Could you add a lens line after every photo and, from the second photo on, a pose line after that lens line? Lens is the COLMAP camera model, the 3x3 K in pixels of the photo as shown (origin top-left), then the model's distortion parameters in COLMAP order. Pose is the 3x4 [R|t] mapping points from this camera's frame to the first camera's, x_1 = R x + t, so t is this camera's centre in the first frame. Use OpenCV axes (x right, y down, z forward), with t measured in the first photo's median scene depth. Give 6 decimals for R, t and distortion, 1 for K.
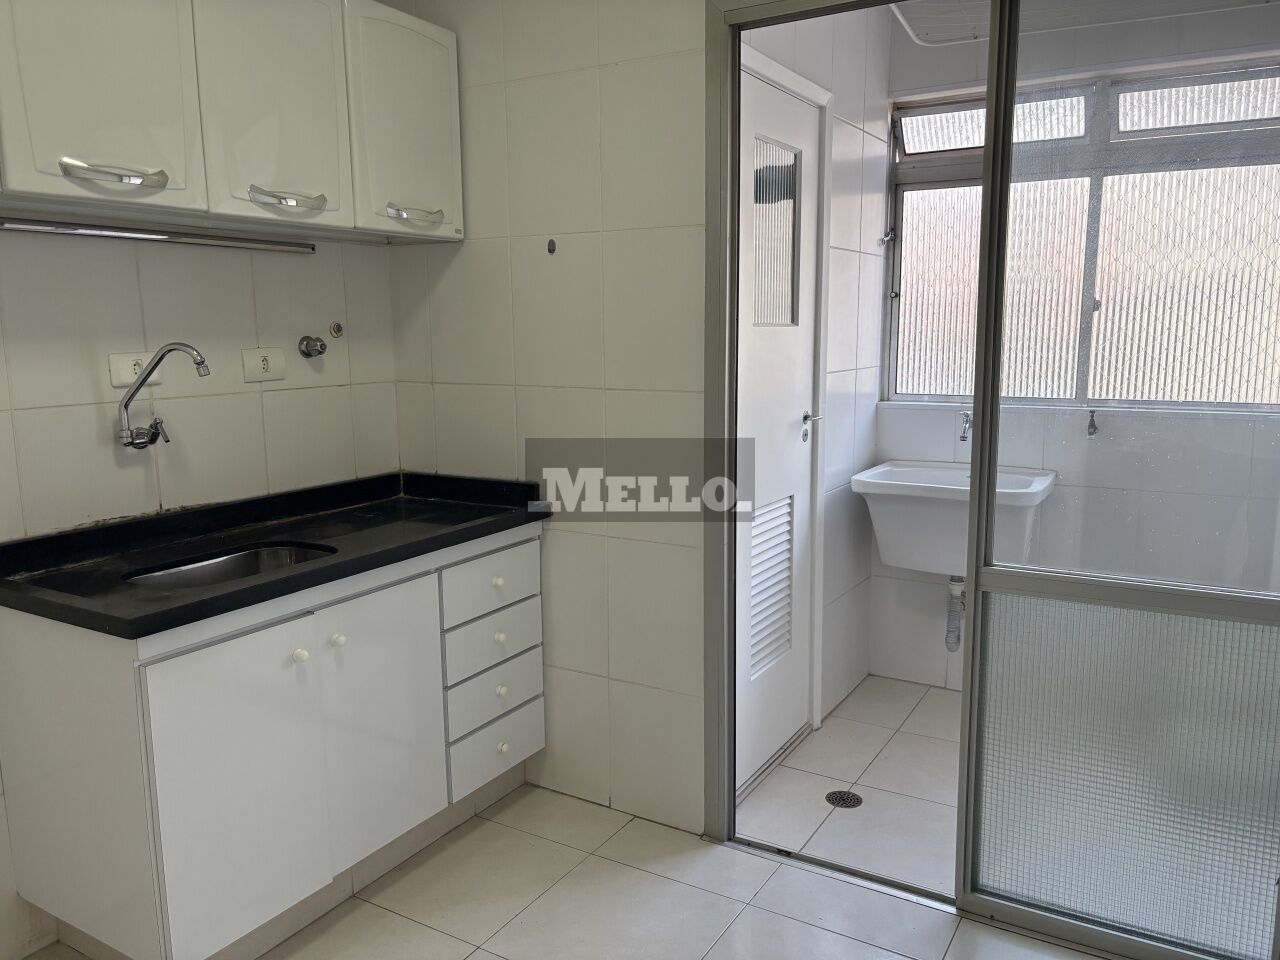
lens RADIAL K [[975.9, 0, 631.3], [0, 975.9, 482.4], [0, 0, 1]] dist [0.031604, -0.005613]
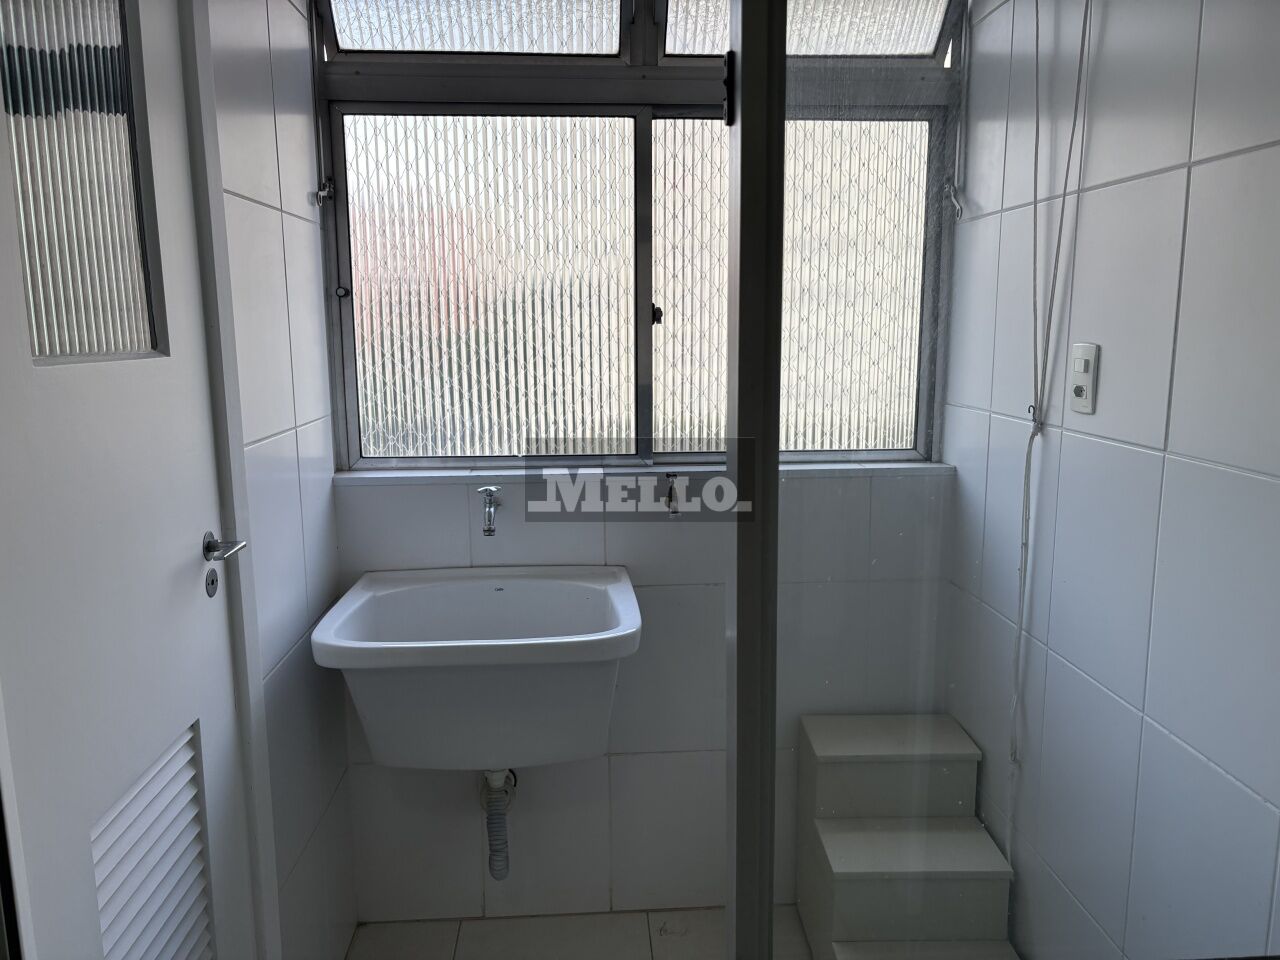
lens RADIAL K [[975.9, 0, 635.2], [0, 975.9, 491.6], [0, 0, 1]] dist [0.031604, -0.005613]
pose [[0.825026, -0.092907, 0.557404, 0.076461], [0.088182, 0.995475, 0.035405, -0.080748], [-0.558172, 0.019943, 0.829486, 0.433110]]
